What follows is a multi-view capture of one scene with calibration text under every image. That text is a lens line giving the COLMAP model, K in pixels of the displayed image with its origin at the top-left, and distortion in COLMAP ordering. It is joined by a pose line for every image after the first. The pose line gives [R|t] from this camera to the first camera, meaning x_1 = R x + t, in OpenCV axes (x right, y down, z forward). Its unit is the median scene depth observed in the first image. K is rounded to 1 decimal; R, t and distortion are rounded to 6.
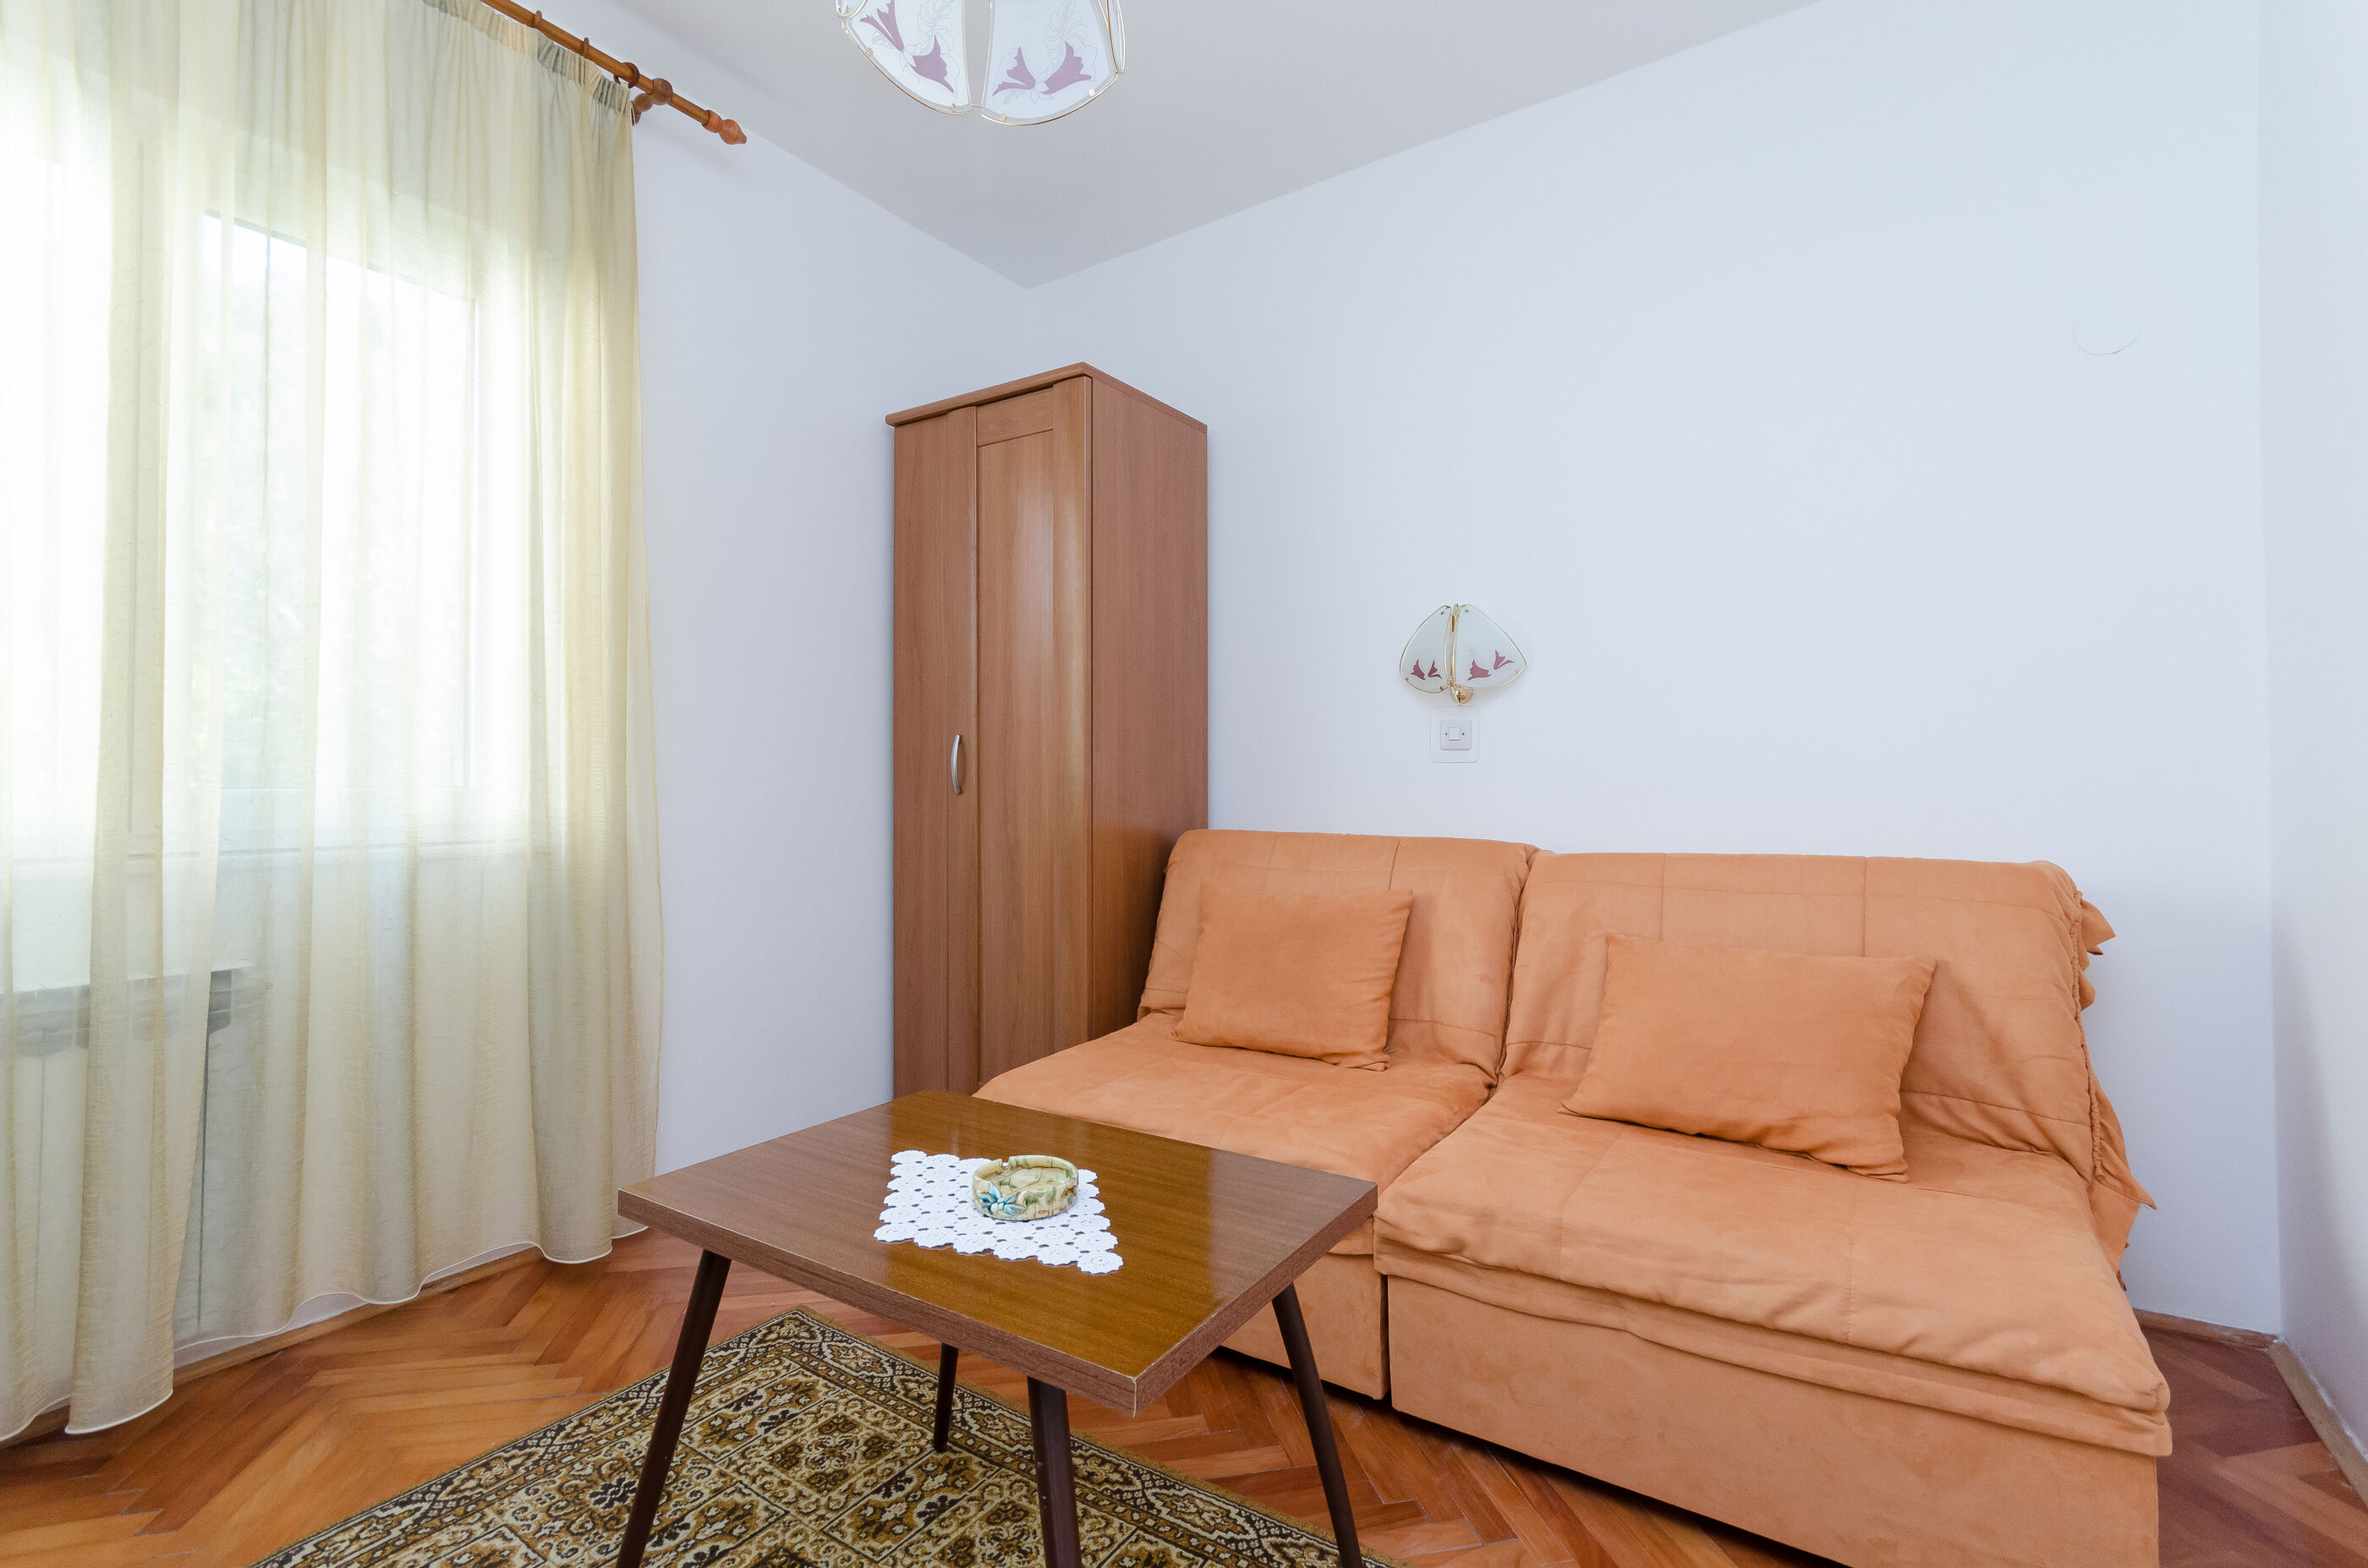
lens RADIAL K [[1060.2, 0, 1184.0], [0, 1060.2, 784.0], [0, 0, 1]] dist [0.004214, 0.001565]
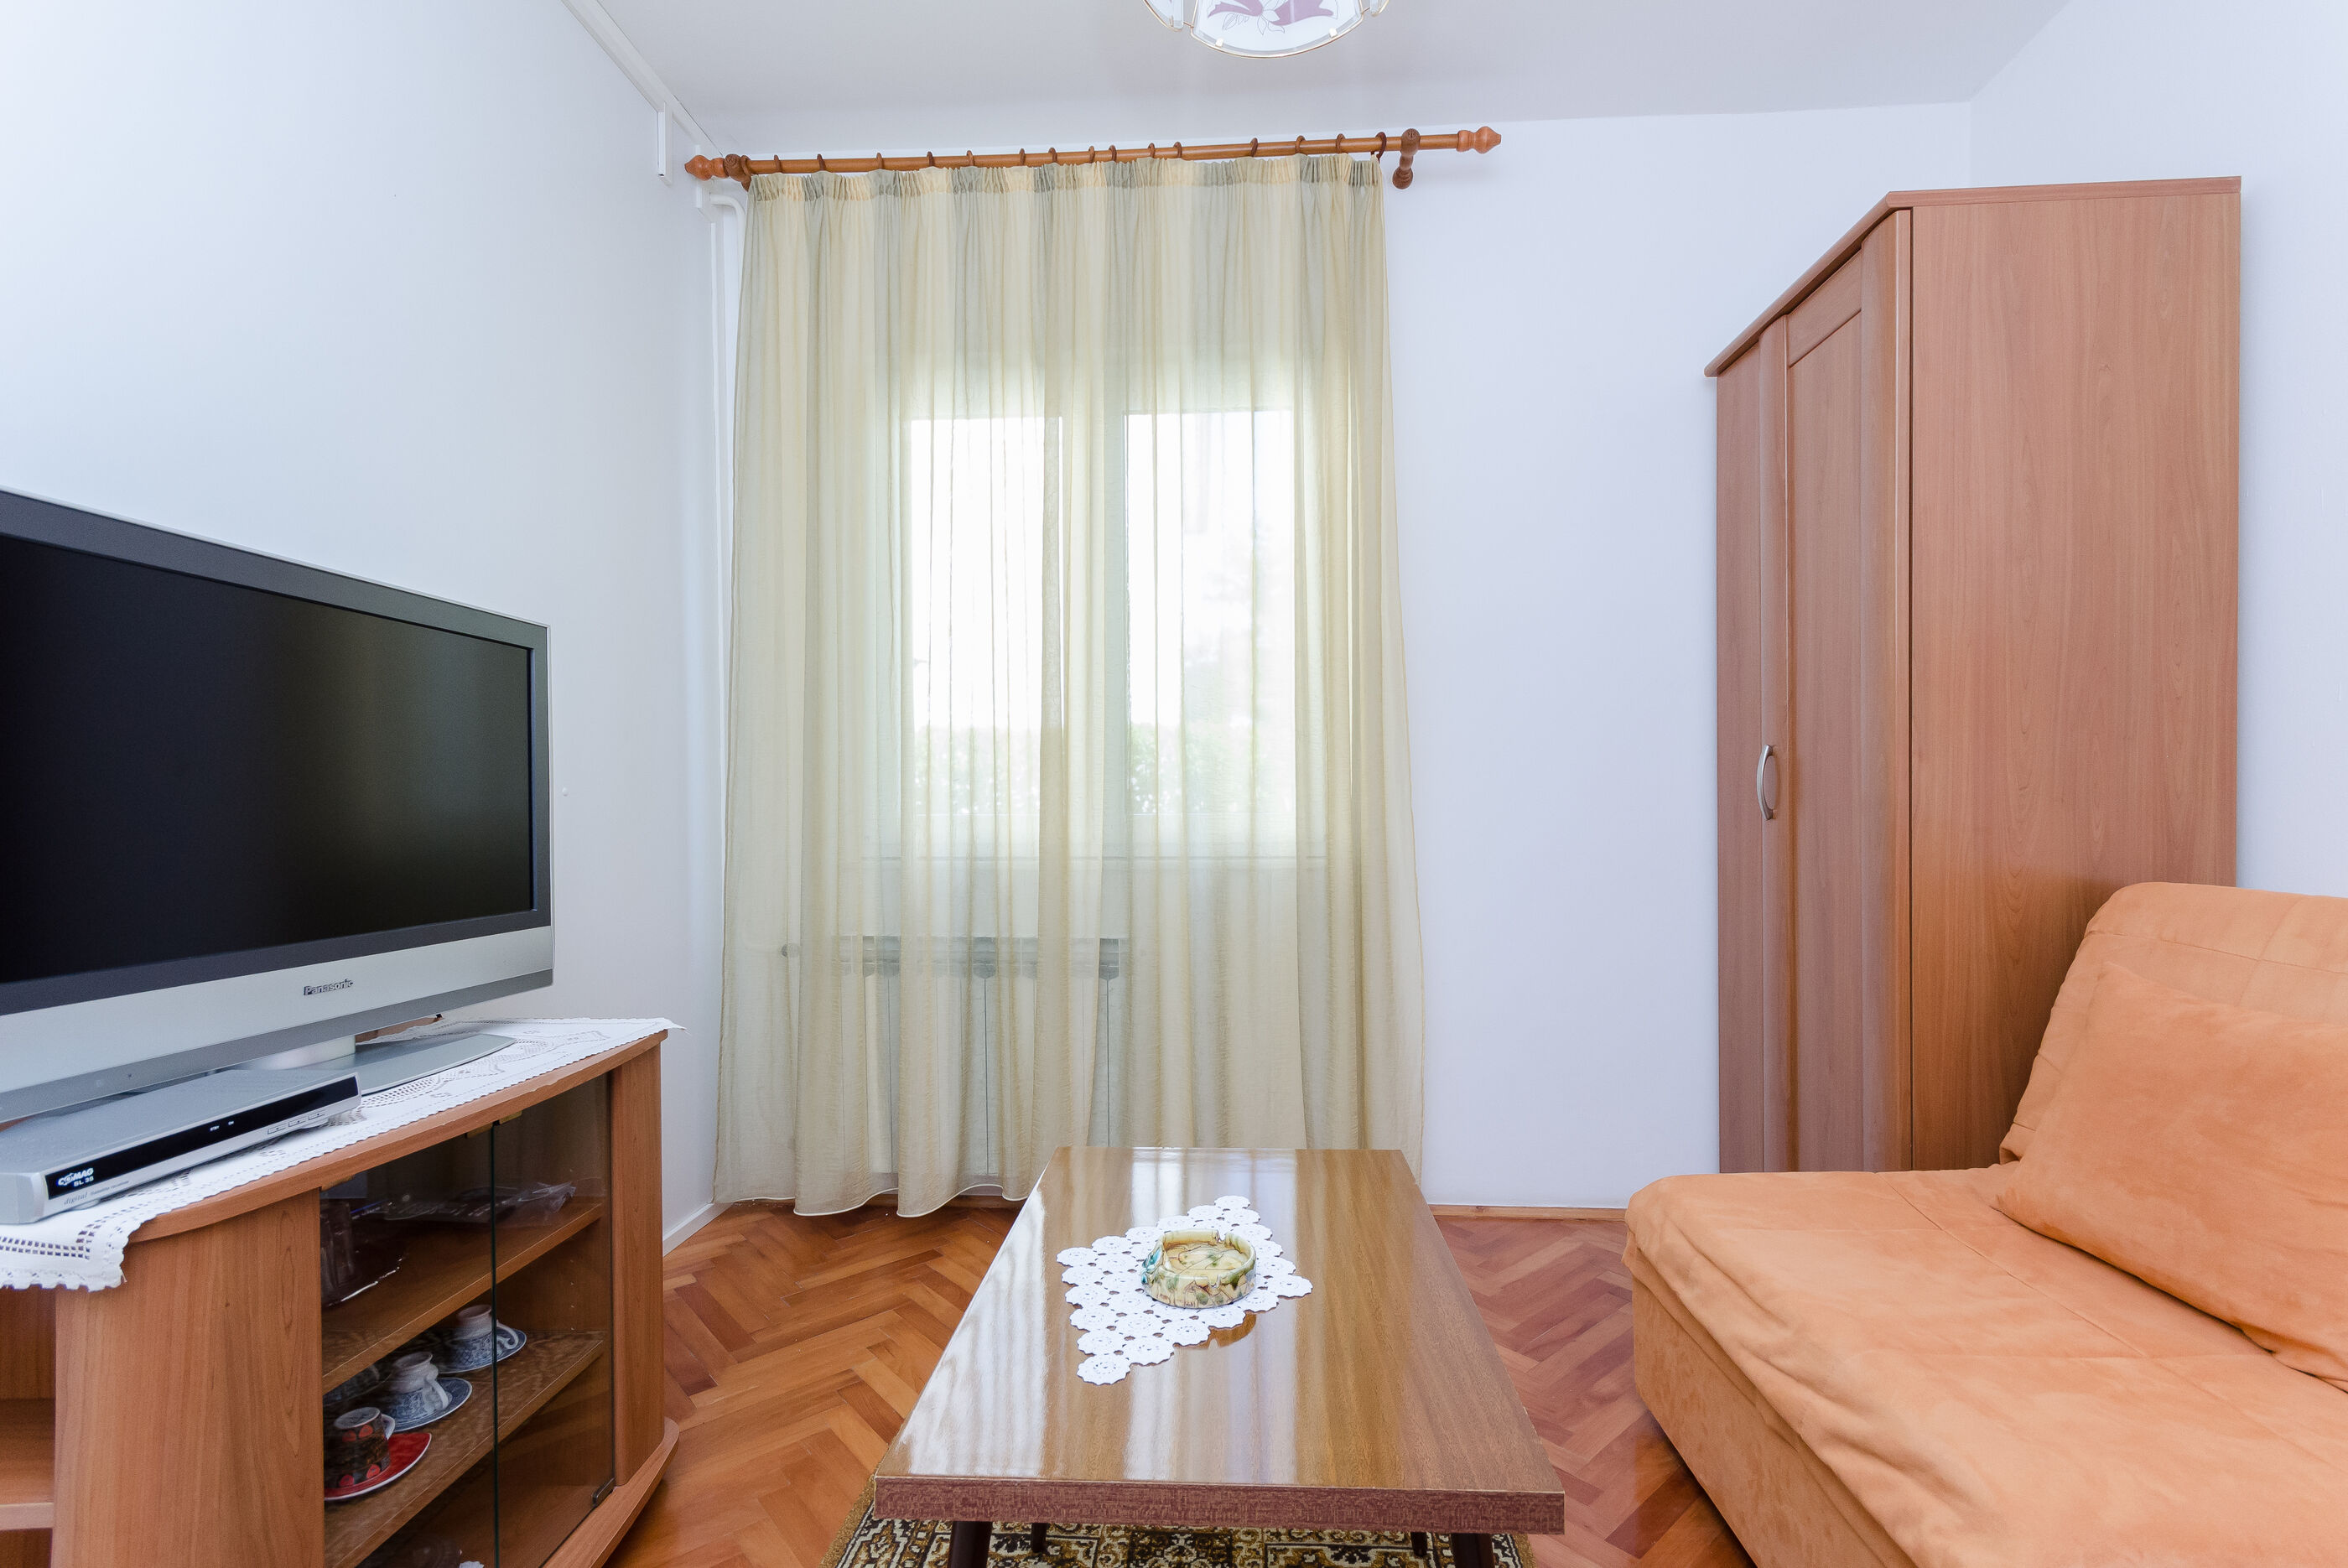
lens RADIAL K [[1047.6, 0, 1172.6], [0, 1047.6, 841.7], [0, 0, 1]] dist [0.000148, -0.000081]
pose [[0.500351, 0.025327, -0.865452, 0.412464], [0.003868, 0.999497, 0.031486, -0.002319], [0.865814, -0.019102, 0.500001, 0.385476]]
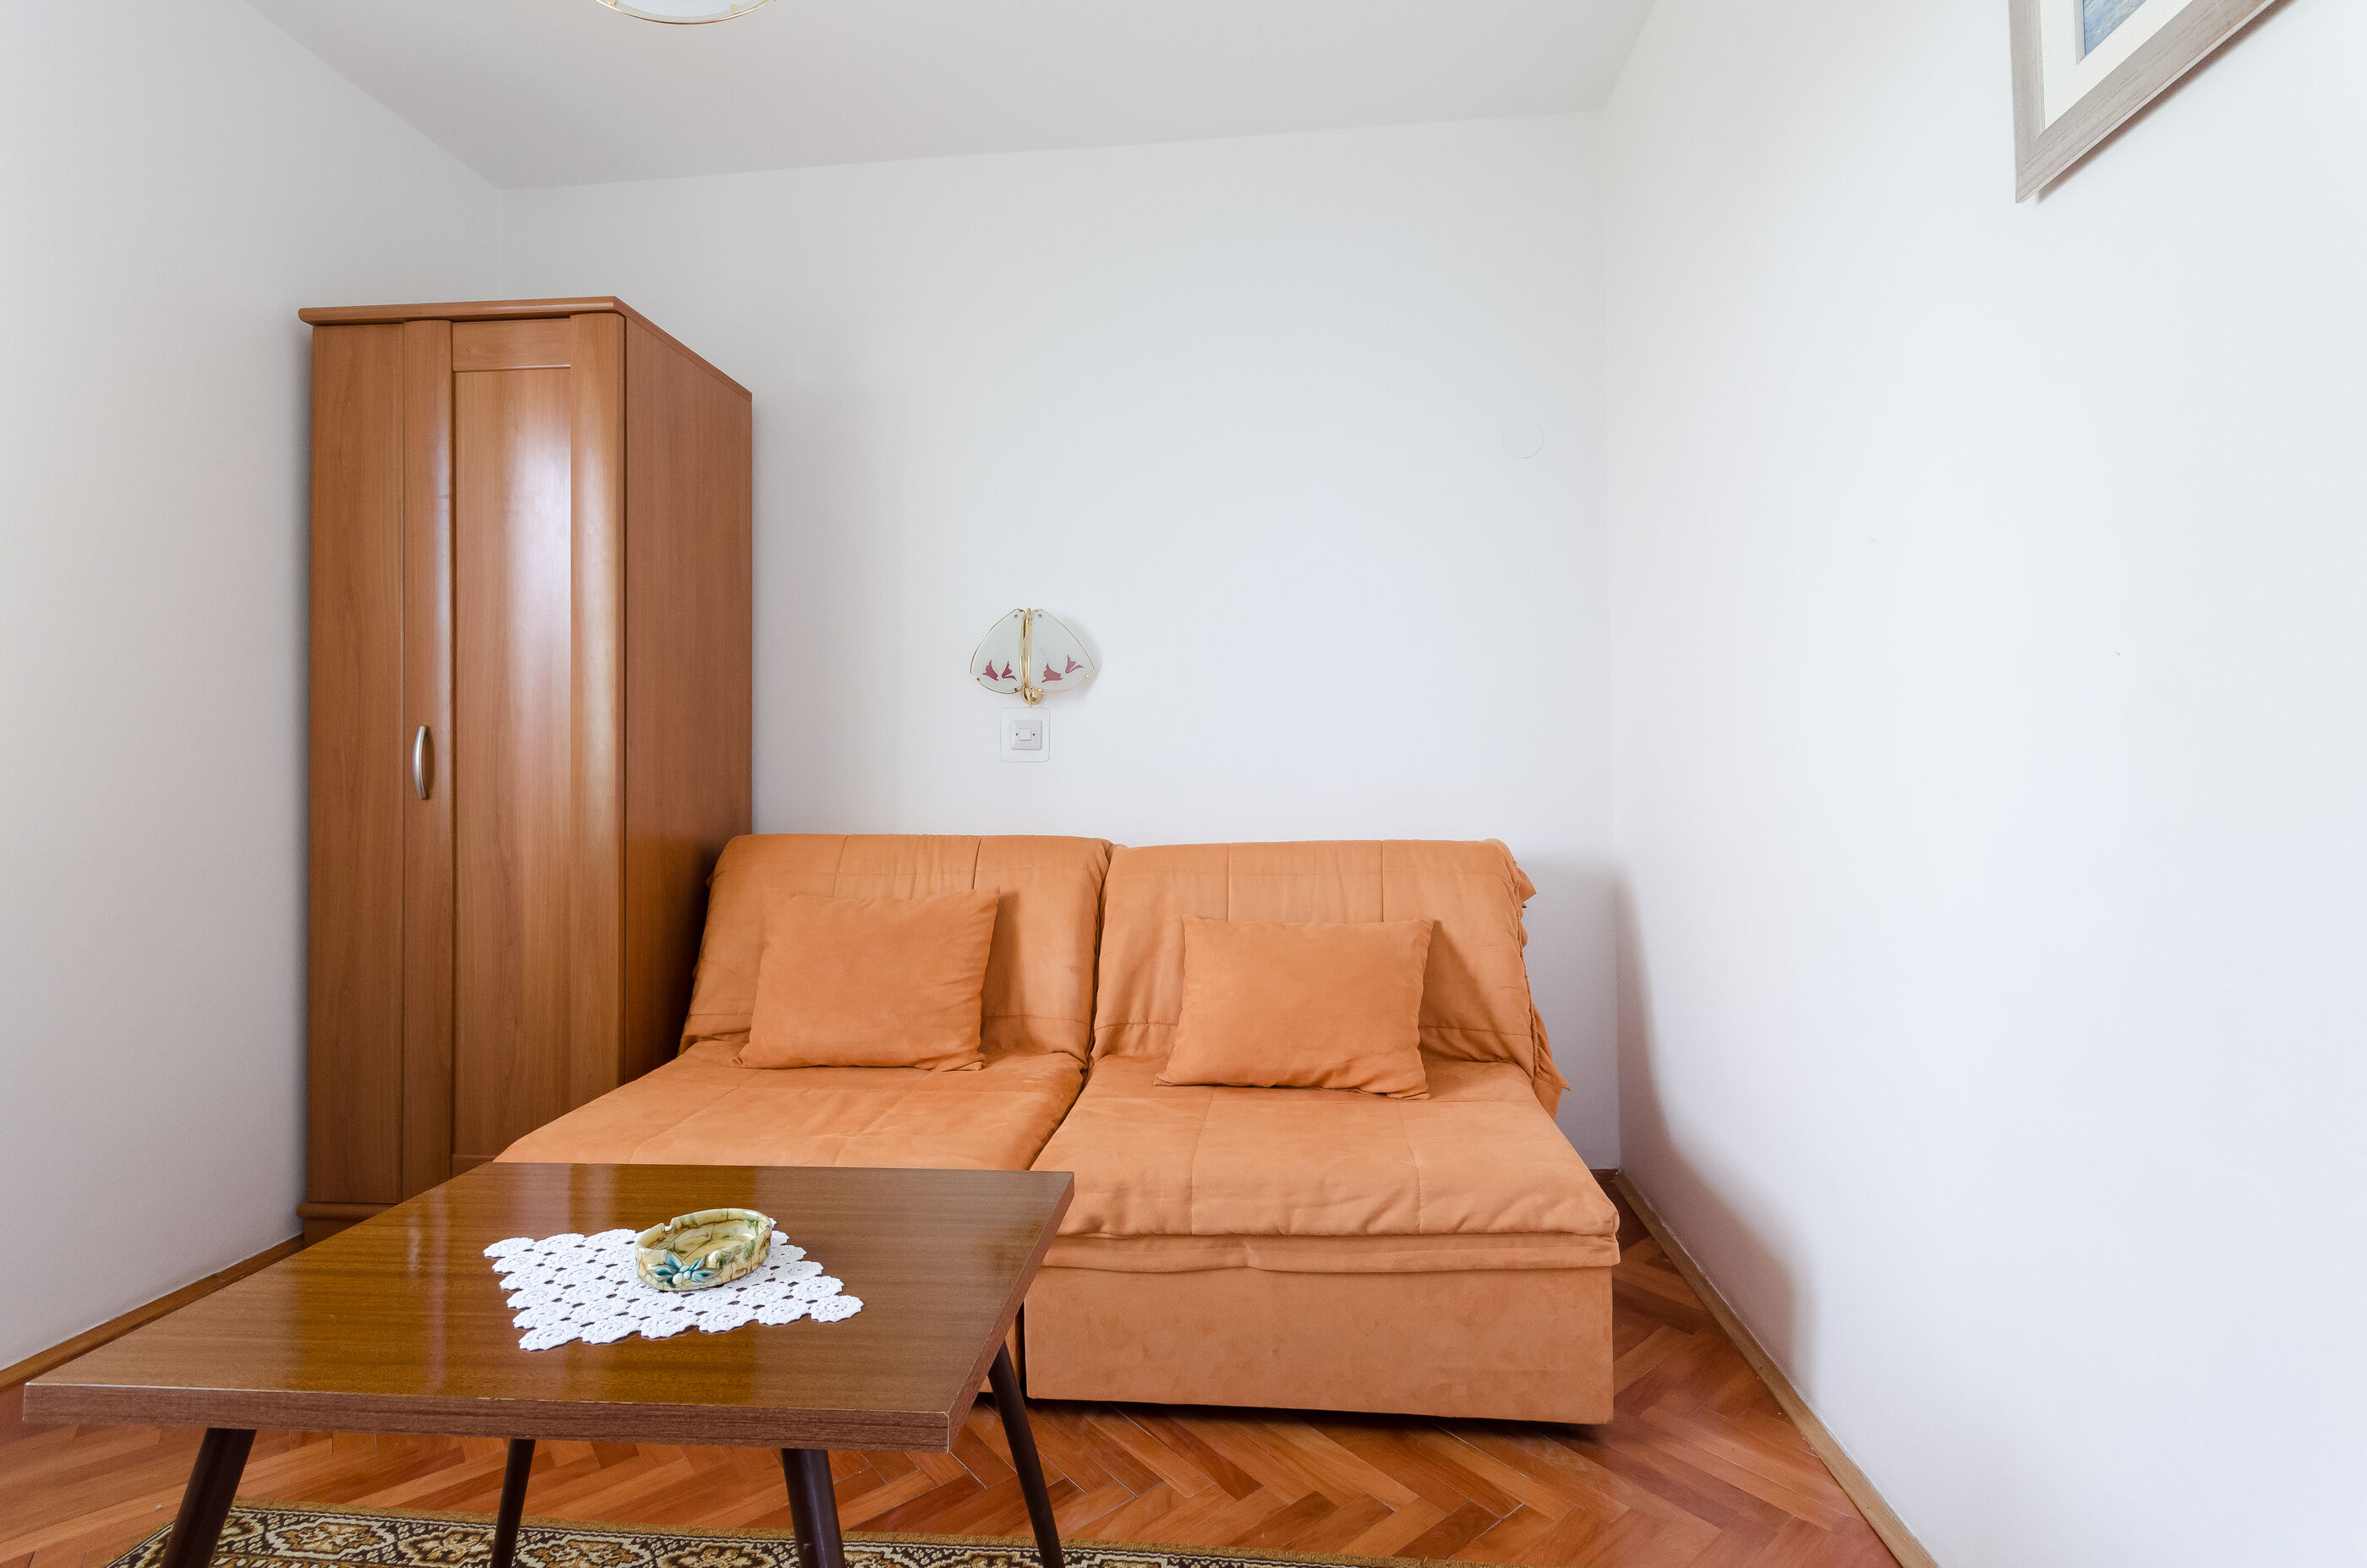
lens RADIAL K [[1059.7, 0, 1183.5], [0, 1059.7, 784.0], [0, 0, 1]] dist [0.004214, 0.001565]
pose [[0.881119, -0.006470, 0.472850, -0.148867], [0.007208, 0.999974, 0.000250, 0.002289], [-0.472840, 0.003188, 0.881143, 0.034958]]
